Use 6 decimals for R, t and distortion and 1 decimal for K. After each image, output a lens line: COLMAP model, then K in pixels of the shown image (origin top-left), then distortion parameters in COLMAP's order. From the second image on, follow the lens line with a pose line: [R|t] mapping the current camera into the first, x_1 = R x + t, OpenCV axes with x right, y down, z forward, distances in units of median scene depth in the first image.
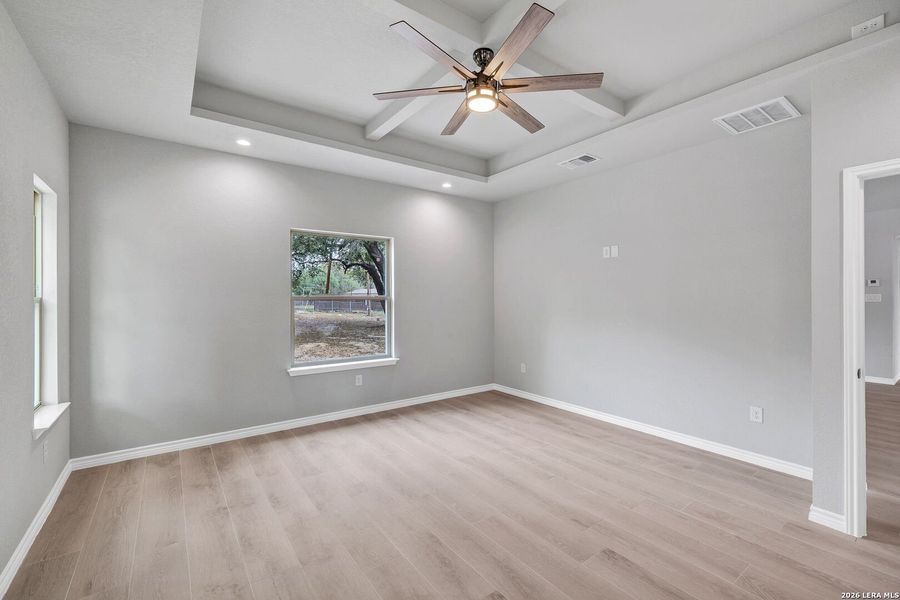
lens RADIAL K [[397.3, 0, 435.0], [0, 397.3, 297.1], [0, 0, 1]] dist [-0.000152, 0.000039]
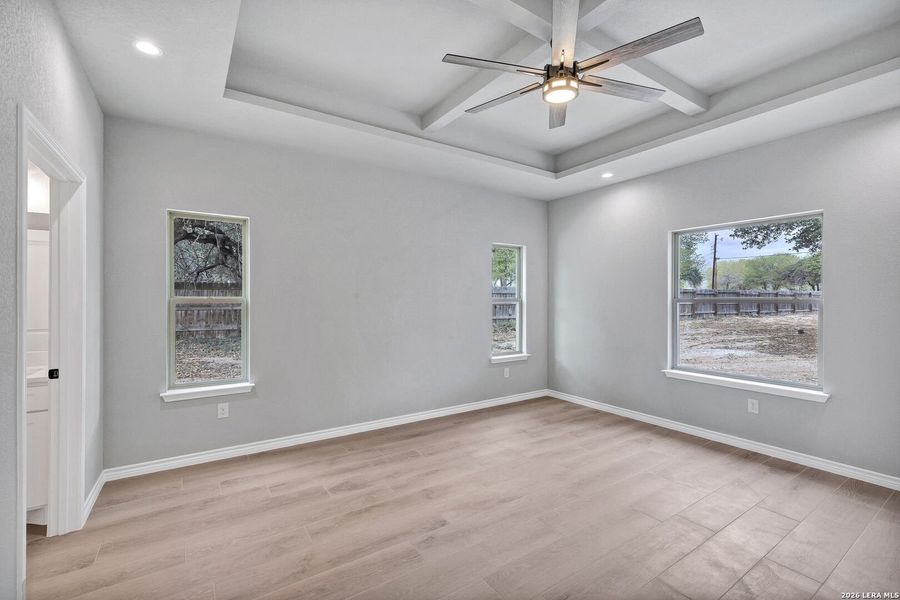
lens RADIAL K [[382.4, 0, 446.0], [0, 382.4, 298.5], [0, 0, 1]] dist [0.000348, 0.000097]
pose [[-0.041958, 0.000795, -0.999119, 0.882313], [-0.001592, 0.999998, 0.000862, -0.002542], [0.999118, 0.001627, -0.041957, 0.649209]]
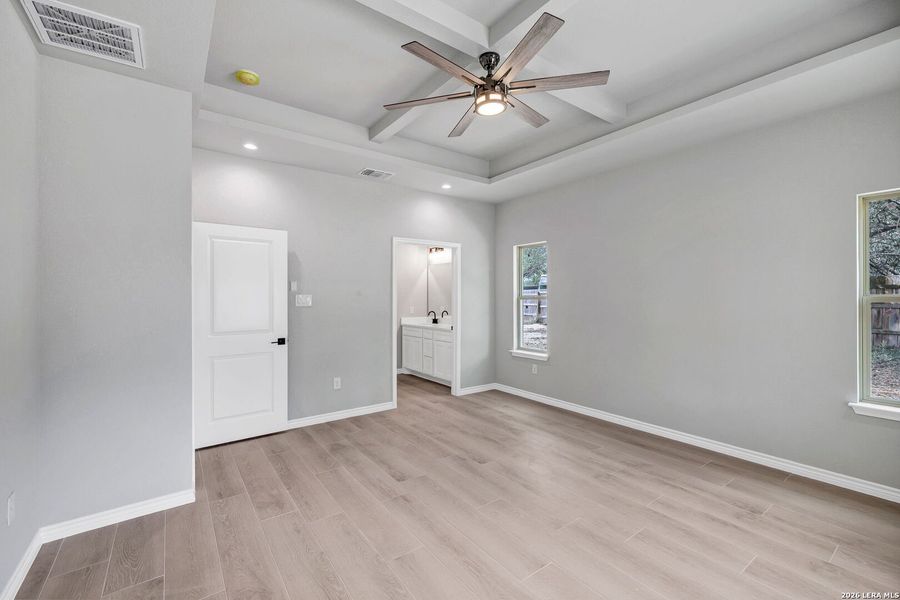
lens RADIAL K [[371.5, 0, 448.7], [0, 371.5, 294.7], [0, 0, 1]] dist [0.001162, 0.000065]
pose [[-0.999606, 0.002438, -0.027975, 0.216055], [0.002612, 0.999977, -0.006192, -0.001248], [0.027959, -0.006262, -0.999589, 1.650032]]
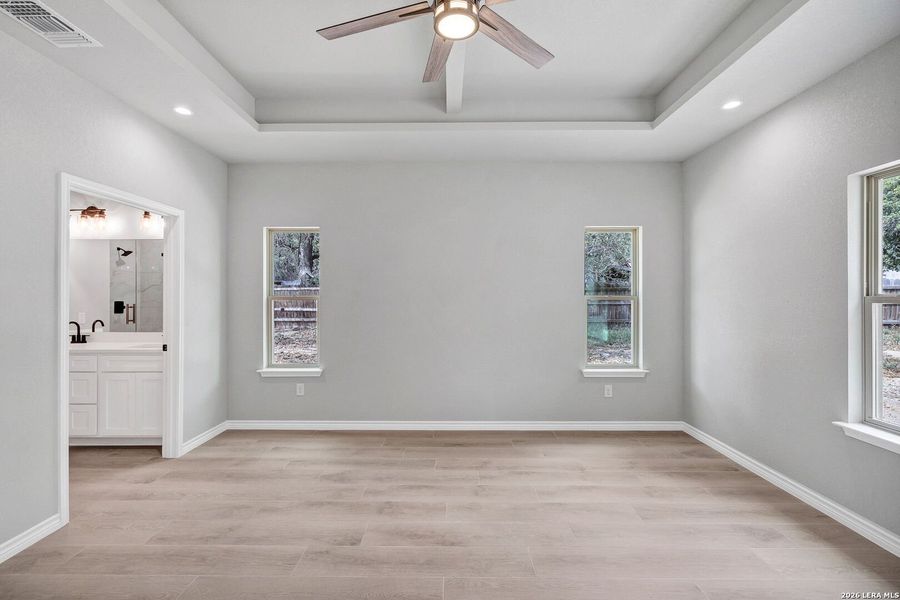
lens RADIAL K [[383.2, 0, 447.8], [0, 383.2, 295.4], [0, 0, 1]] dist [-0.000240, 0.000053]
pose [[-0.584868, 0.000184, -0.811128, 0.579319], [0.000850, 1.000000, -0.000386, -0.003749], [0.811128, -0.000916, -0.584868, 1.174964]]
